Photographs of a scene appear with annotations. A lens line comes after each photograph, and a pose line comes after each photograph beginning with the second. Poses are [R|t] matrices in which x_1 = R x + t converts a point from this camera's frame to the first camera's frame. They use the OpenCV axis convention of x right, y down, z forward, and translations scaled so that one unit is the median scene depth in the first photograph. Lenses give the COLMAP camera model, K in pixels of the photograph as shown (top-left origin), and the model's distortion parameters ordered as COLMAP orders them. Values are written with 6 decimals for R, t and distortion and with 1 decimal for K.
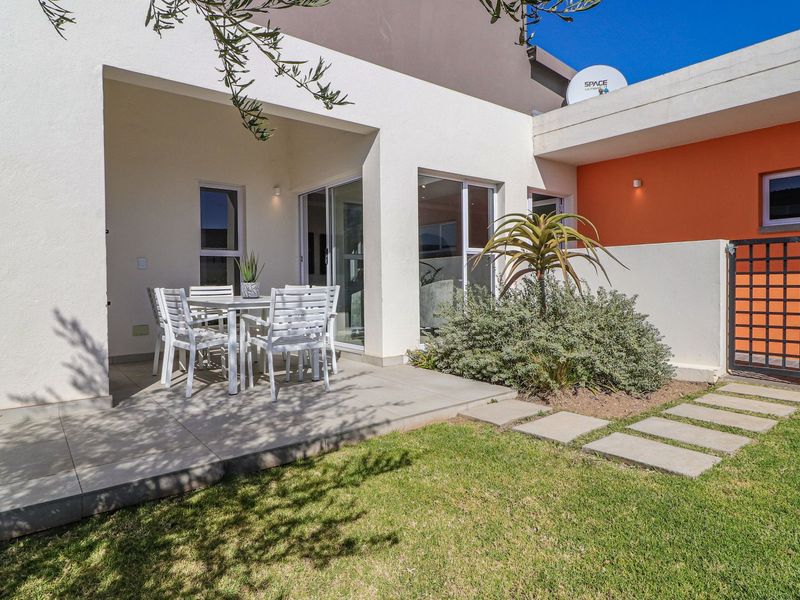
lens RADIAL K [[491.9, 0, 398.7], [0, 491.9, 296.4], [0, 0, 1]] dist [-0.005807, 0.000121]
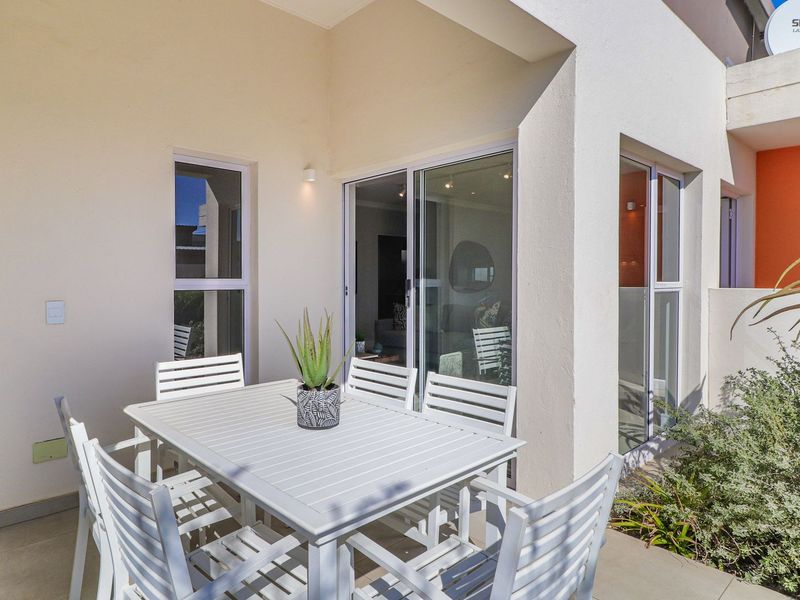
lens RADIAL K [[491.9, 0, 398.1], [0, 491.9, 297.2], [0, 0, 1]] dist [-0.005807, 0.000121]
pose [[0.996346, 0.008055, 0.085029, -0.206927], [-0.008814, 0.999925, 0.008558, -0.082982], [-0.084954, -0.009276, 0.996342, 0.450634]]
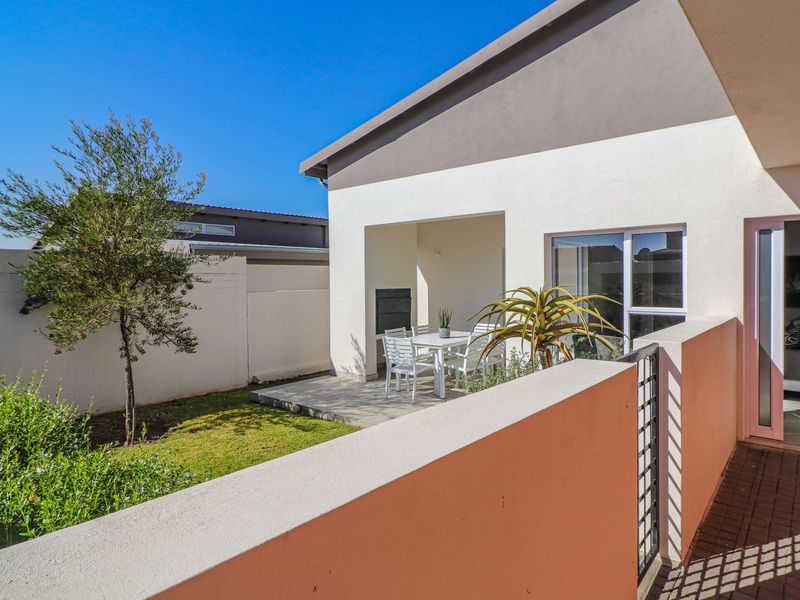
lens RADIAL K [[491.9, 0, 397.1], [0, 491.9, 295.8], [0, 0, 1]] dist [-0.005807, 0.000121]
pose [[0.177155, 0.044731, -0.983166, 0.924747], [-0.020578, 0.998917, 0.041740, -0.145571], [0.983968, 0.012838, 0.177884, 0.430887]]
